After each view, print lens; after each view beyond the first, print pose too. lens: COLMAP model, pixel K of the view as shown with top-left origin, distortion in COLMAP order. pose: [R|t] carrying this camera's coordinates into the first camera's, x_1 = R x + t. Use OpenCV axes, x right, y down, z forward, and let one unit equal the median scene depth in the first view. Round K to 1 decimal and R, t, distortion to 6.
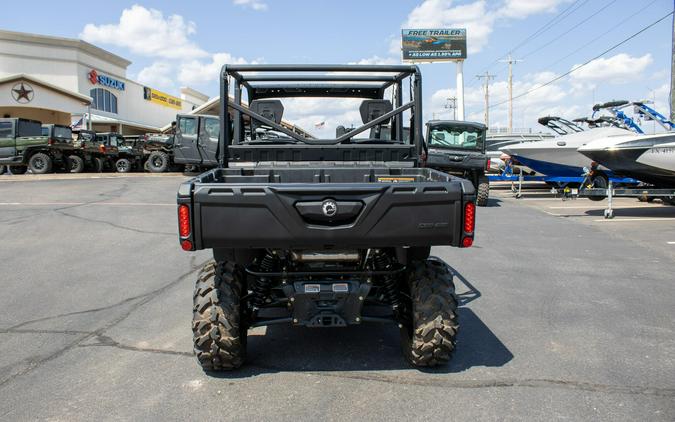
lens RADIAL K [[591.5, 0, 337.1], [0, 591.5, 220.3], [0, 0, 1]] dist [-0.086163, -0.003434]
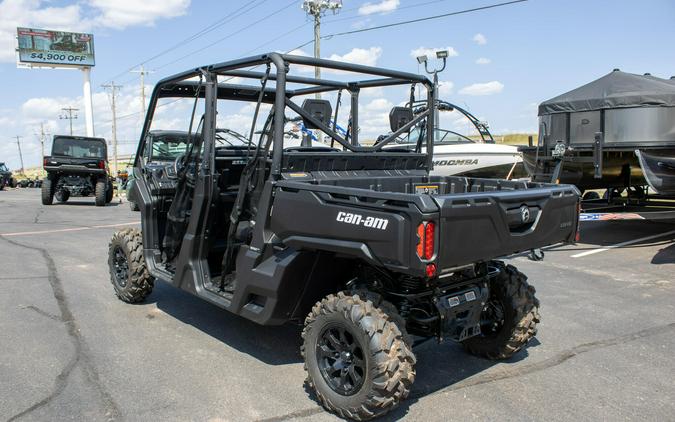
lens RADIAL K [[591.5, 0, 337.1], [0, 591.5, 220.3], [0, 0, 1]] dist [-0.086163, -0.003434]
pose [[0.748124, -0.066658, 0.660202, -0.799360], [0.081554, 0.996635, 0.008211, -0.039007], [-0.658528, 0.047700, 0.751043, 0.396528]]
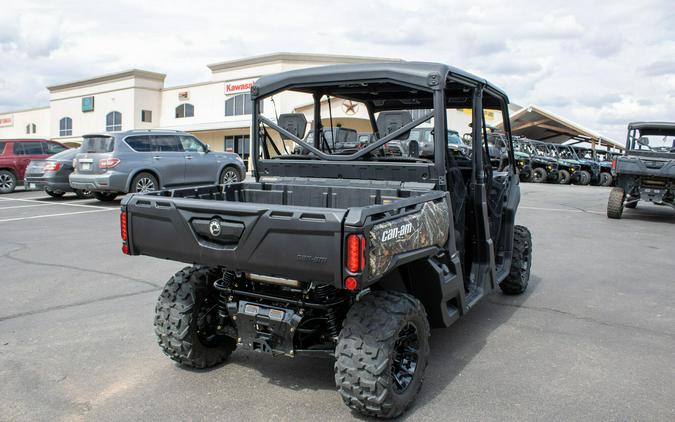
lens RADIAL K [[591.5, 0, 337.1], [0, 591.5, 220.3], [0, 0, 1]] dist [-0.086163, -0.003434]
pose [[0.825491, 0.080681, -0.558620, 0.593040], [-0.089881, 0.995892, 0.011015, -0.052767], [0.557213, 0.041116, 0.829351, 0.274818]]
